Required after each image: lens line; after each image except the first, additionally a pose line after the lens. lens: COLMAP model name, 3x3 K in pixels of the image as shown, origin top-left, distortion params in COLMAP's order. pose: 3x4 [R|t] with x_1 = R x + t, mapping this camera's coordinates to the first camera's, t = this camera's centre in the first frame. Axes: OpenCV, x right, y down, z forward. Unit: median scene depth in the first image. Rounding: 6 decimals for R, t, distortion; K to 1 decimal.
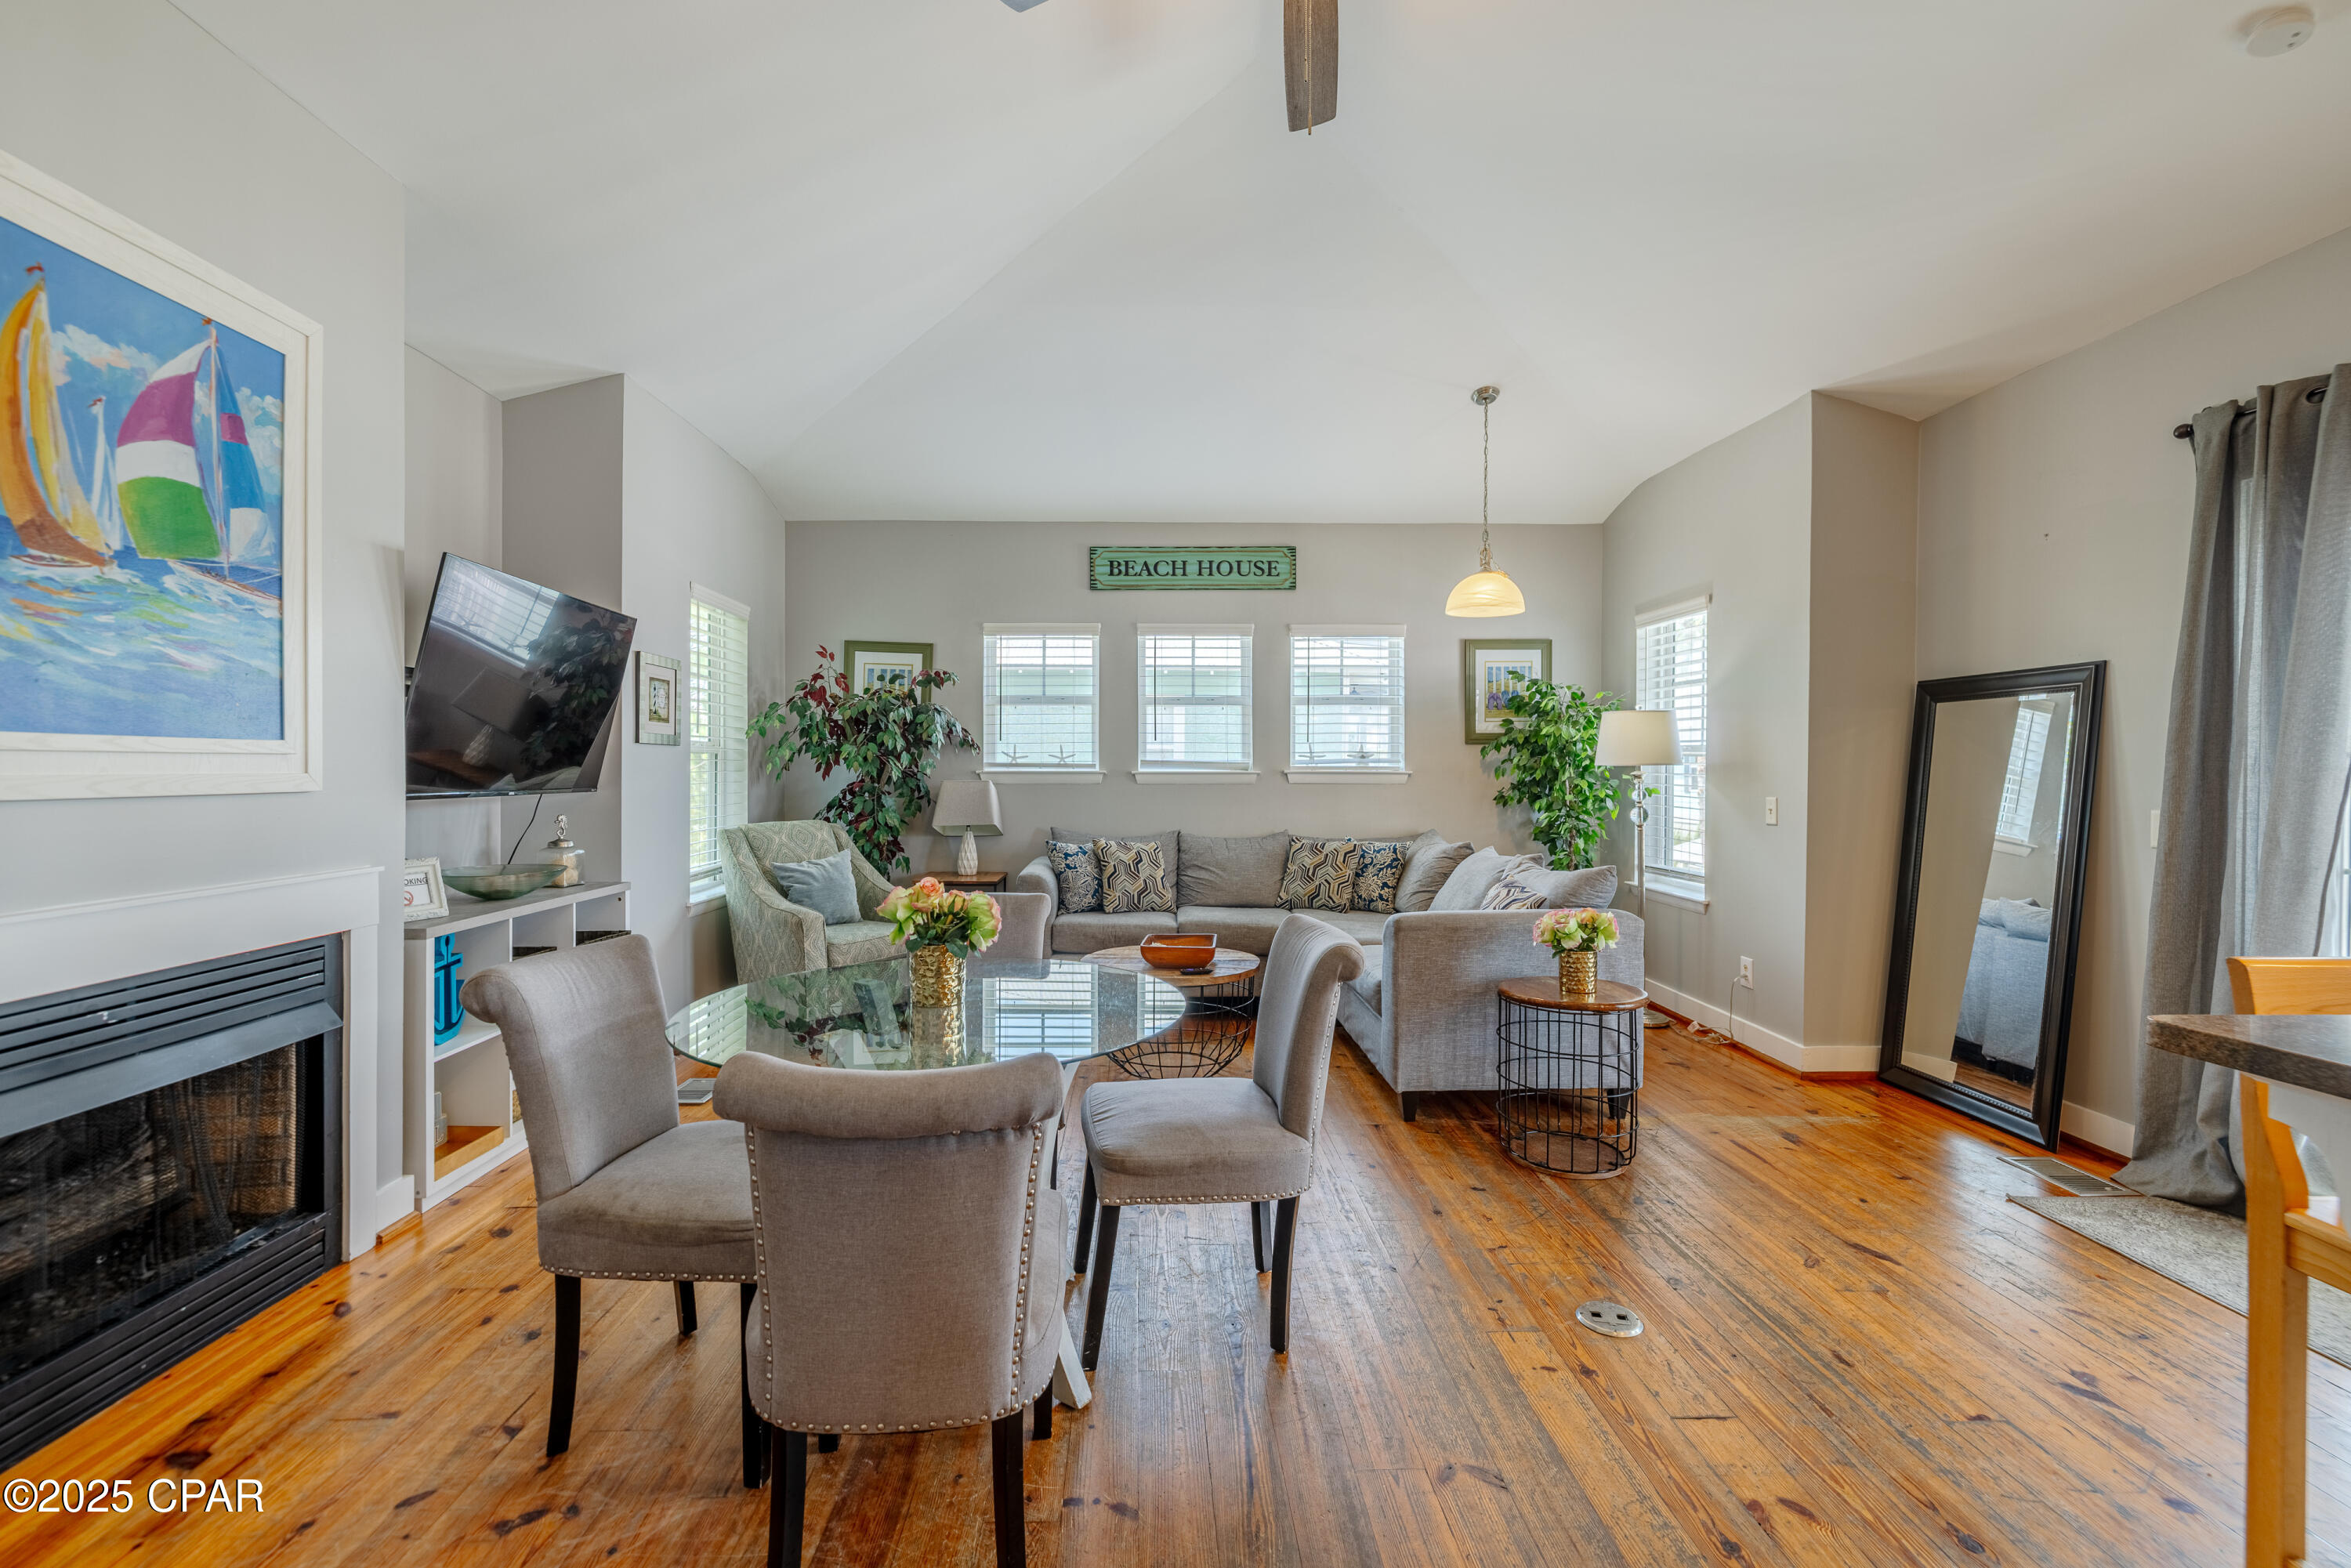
lens RADIAL K [[1001.6, 0, 1170.0], [0, 1001.6, 782.9], [0, 0, 1]] dist [-0.000462, -0.000105]
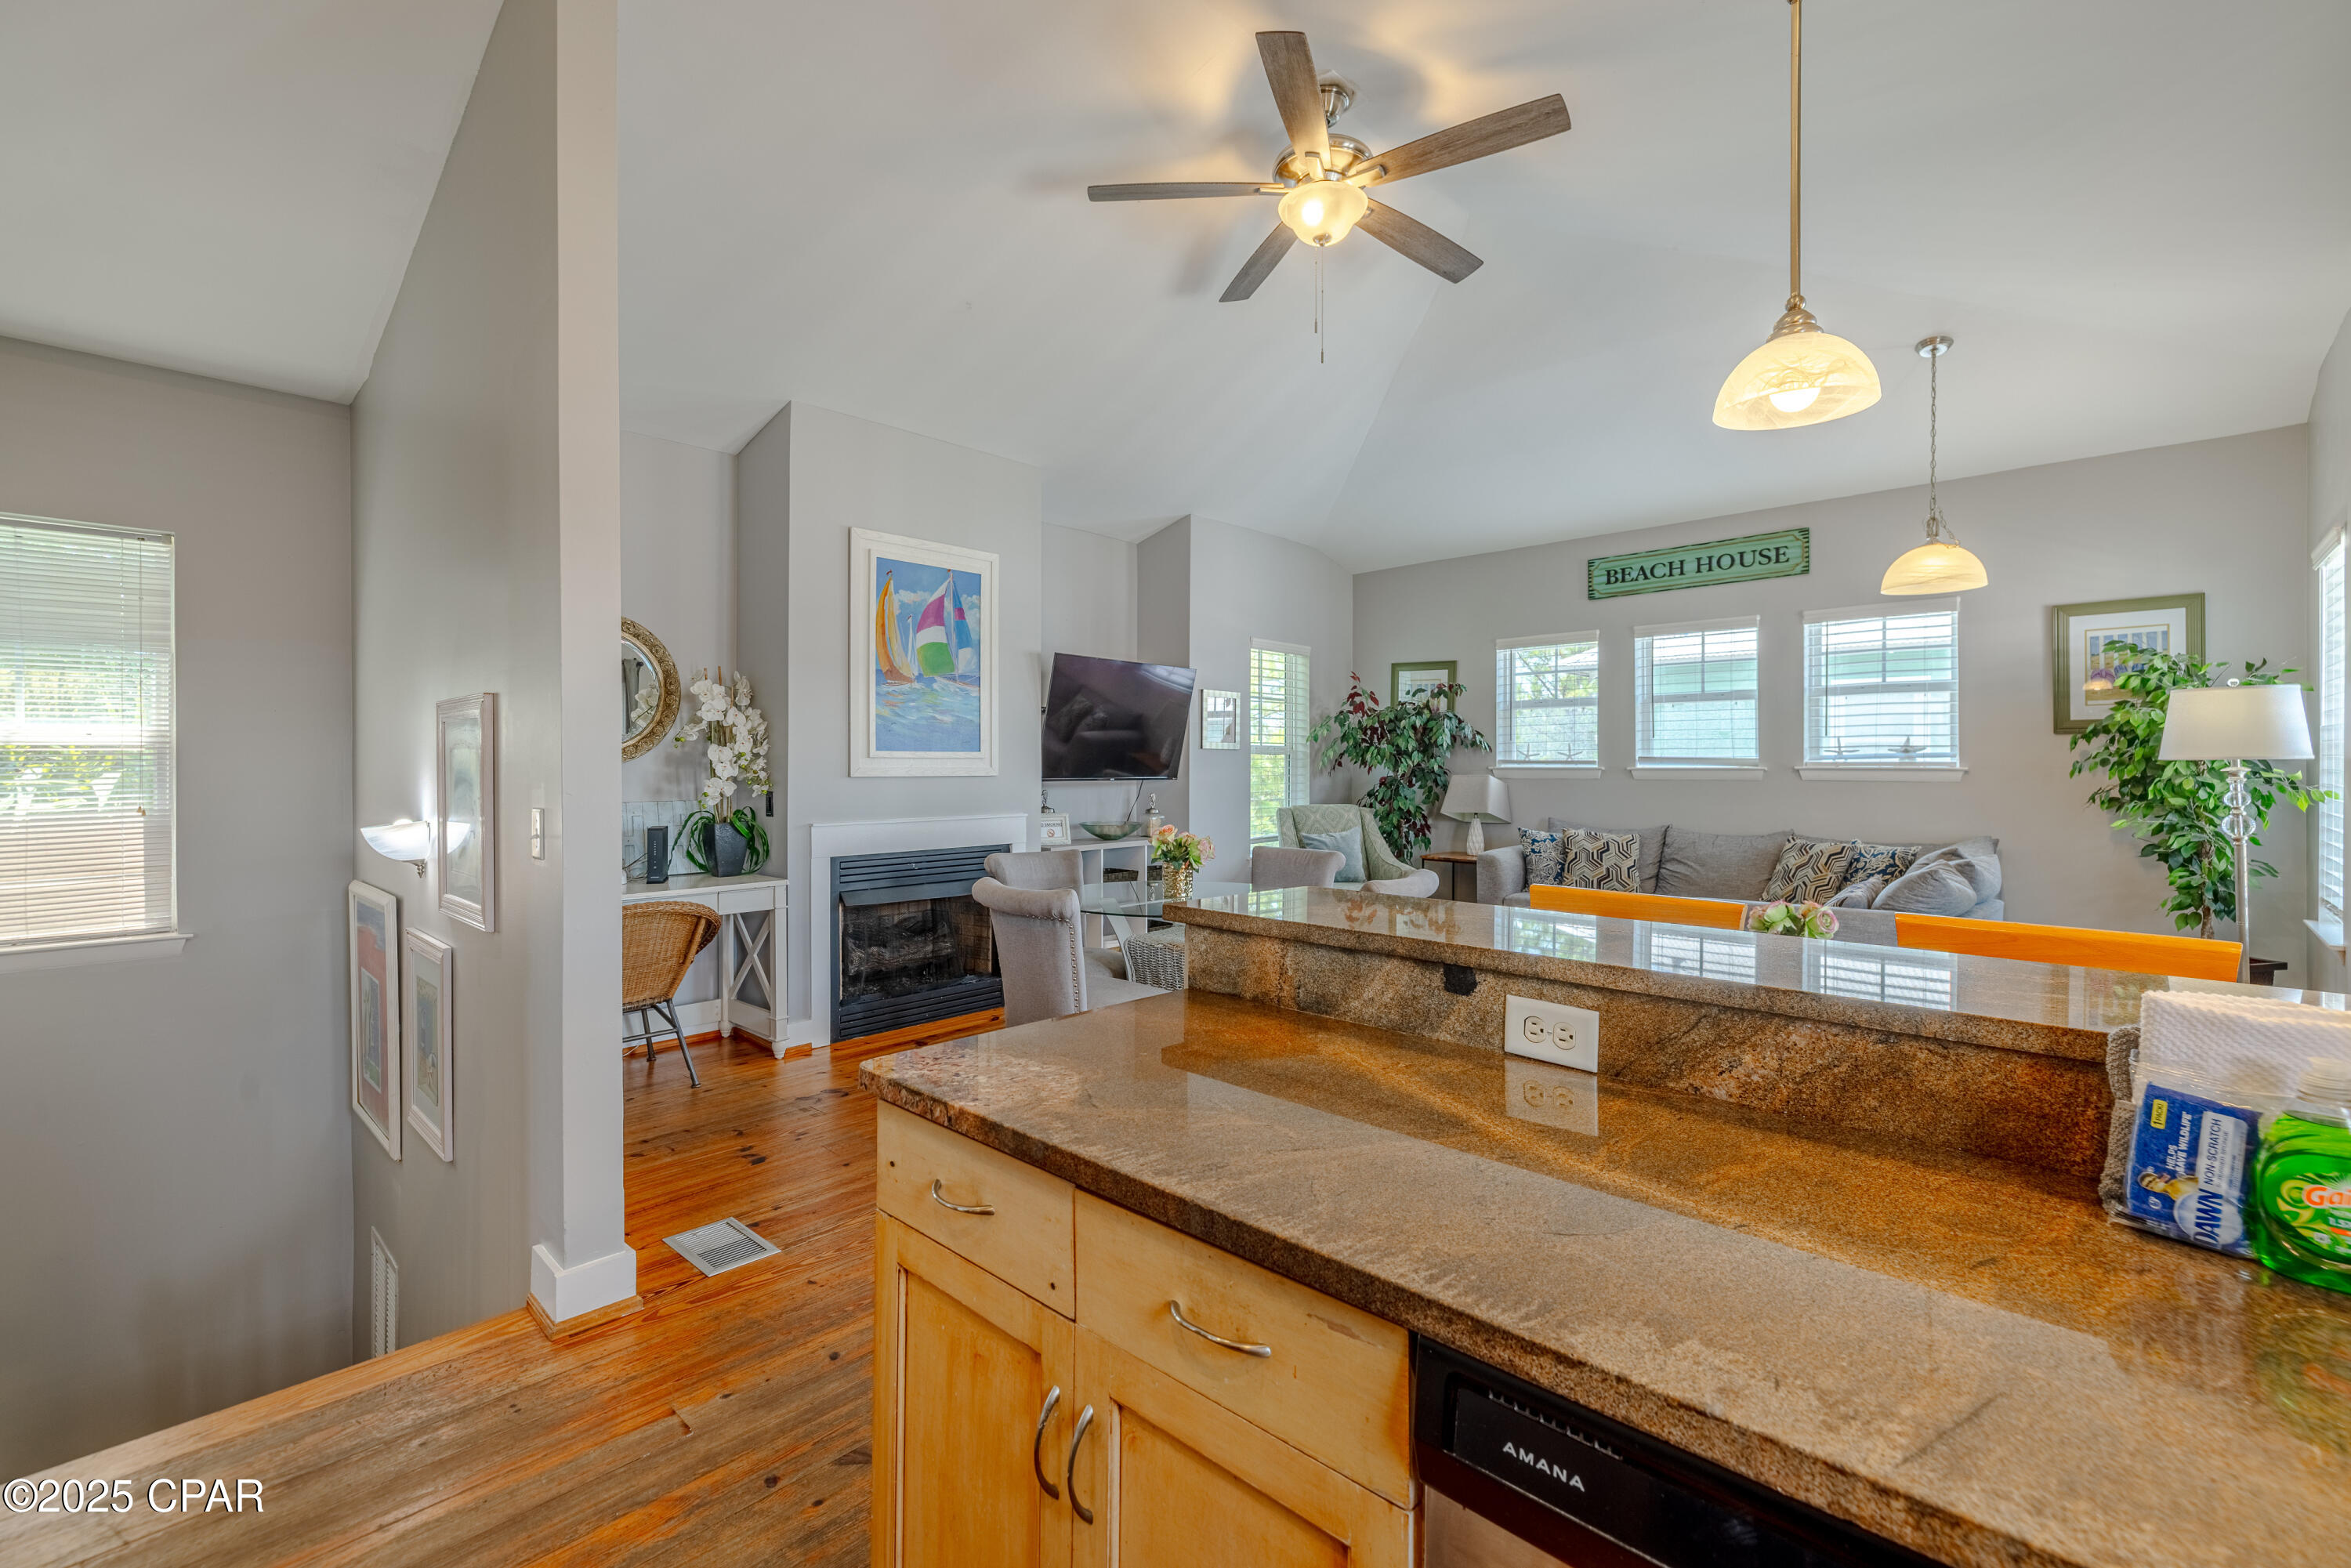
lens RADIAL K [[1001.6, 0, 1124.0], [0, 1001.6, 766.6], [0, 0, 1]] dist [-0.000462, -0.000105]
pose [[0.690728, -0.000321, -0.723115, 0.532706], [-0.010438, 0.999891, -0.010414, 0.006112], [0.723039, 0.014741, 0.690649, -0.163386]]
